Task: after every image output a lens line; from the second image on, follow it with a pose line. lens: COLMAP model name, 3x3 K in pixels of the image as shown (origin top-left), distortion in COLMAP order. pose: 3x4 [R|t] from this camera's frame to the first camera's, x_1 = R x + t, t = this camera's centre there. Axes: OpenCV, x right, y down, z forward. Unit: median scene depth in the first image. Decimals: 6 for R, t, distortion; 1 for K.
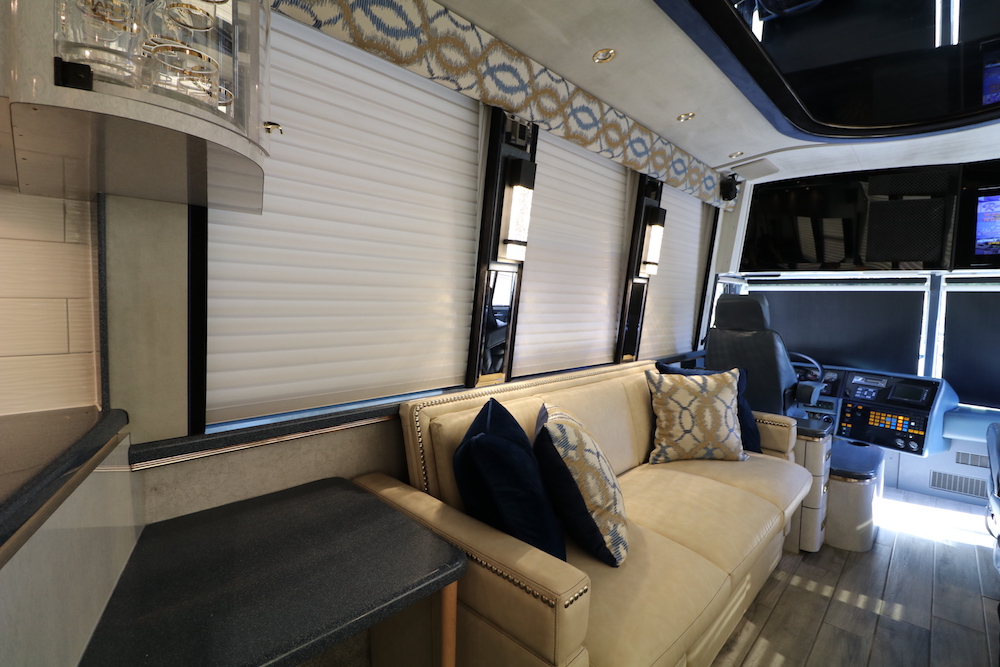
lens RADIAL K [[461.7, 0, 491.6], [0, 461.7, 325.6], [0, 0, 1]] dist [-0.001480, -0.012341]
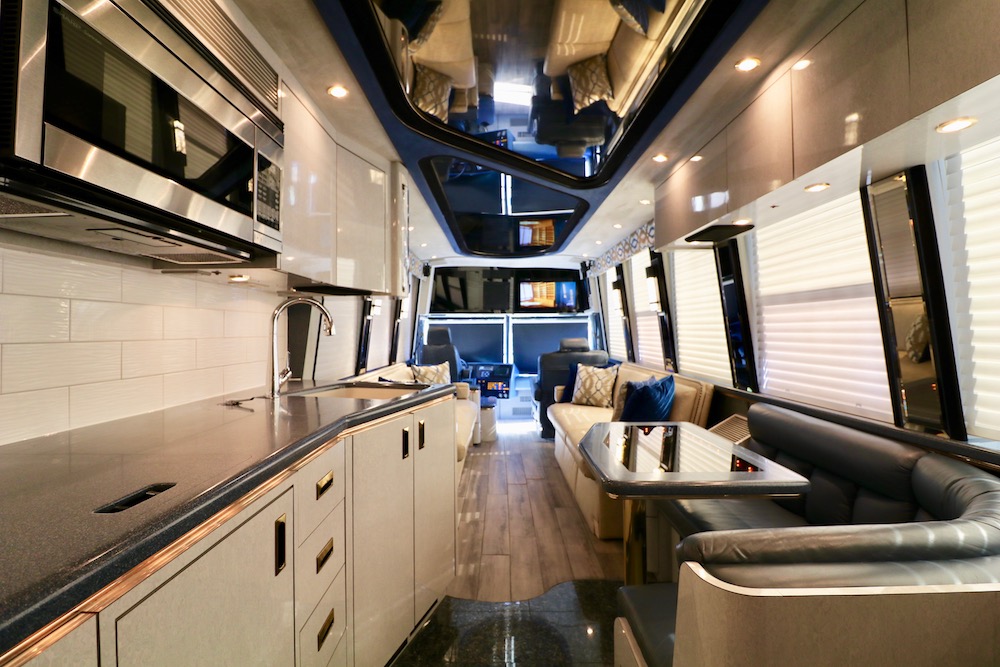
lens RADIAL K [[461.4, 0, 490.6], [0, 461.4, 322.9], [0, 0, 1]] dist [-0.000169, -0.012019]
pose [[0.723687, -0.012056, 0.690023, -0.832095], [0.058283, 0.997343, -0.043700, 0.019736], [-0.687663, 0.071842, 0.722467, -0.729650]]
